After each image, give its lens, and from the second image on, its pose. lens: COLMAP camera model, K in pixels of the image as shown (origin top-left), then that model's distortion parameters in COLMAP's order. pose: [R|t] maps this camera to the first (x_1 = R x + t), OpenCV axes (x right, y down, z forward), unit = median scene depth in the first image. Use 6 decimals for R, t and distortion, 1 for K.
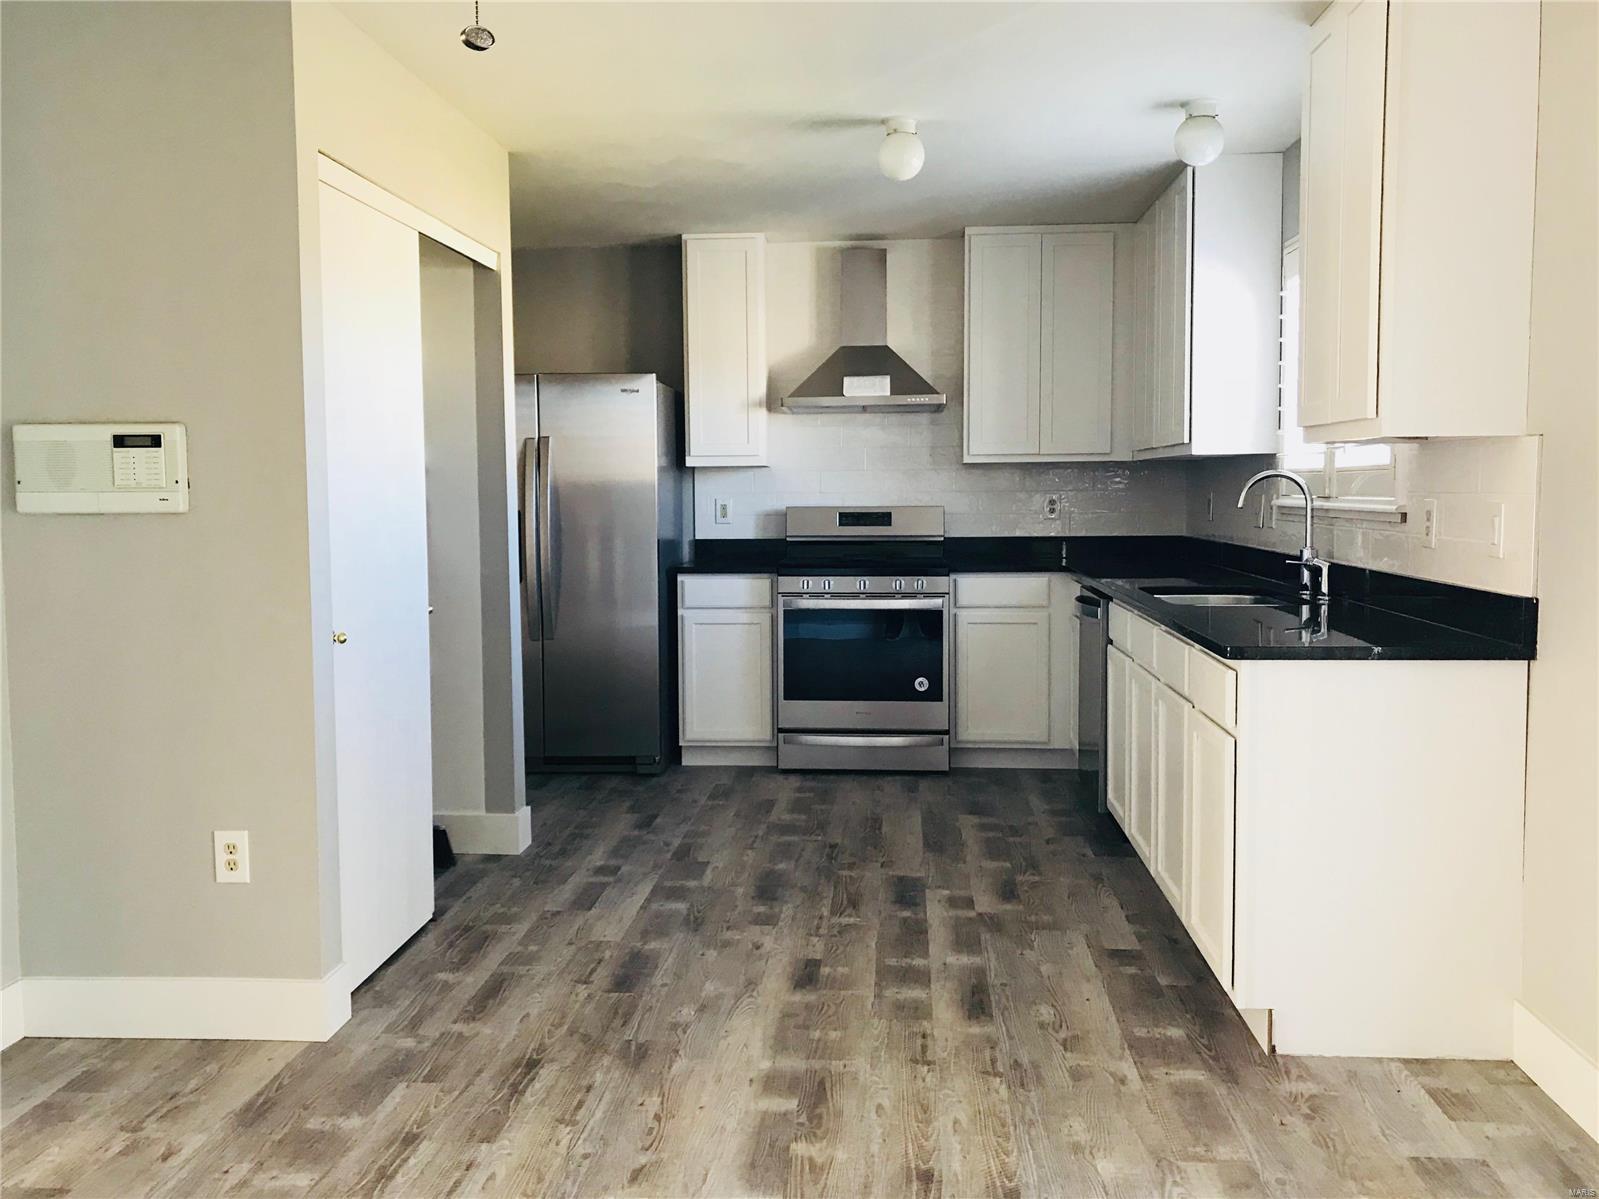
lens RADIAL K [[1325.1, 0, 798.9], [0, 1325.1, 595.6], [0, 0, 1]] dist [-0.007191, -0.000896]
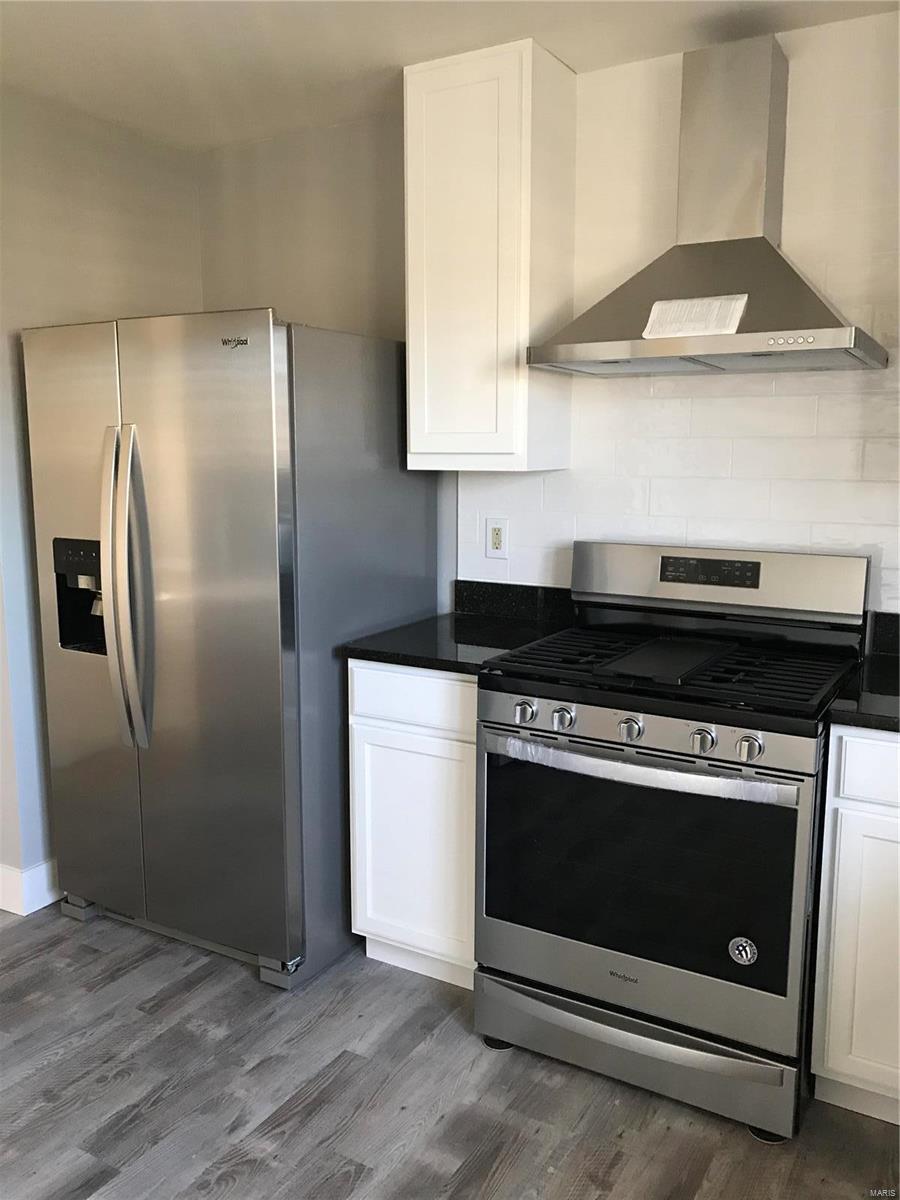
lens RADIAL K [[994.4, 0, 452.0], [0, 994.4, 601.6], [0, 0, 1]] dist [-0.007191, -0.000896]
pose [[0.903552, 0.073775, -0.422079, 0.132317], [-0.040529, 0.995365, 0.087218, -0.079833], [0.426557, -0.061699, 0.902354, 0.609814]]
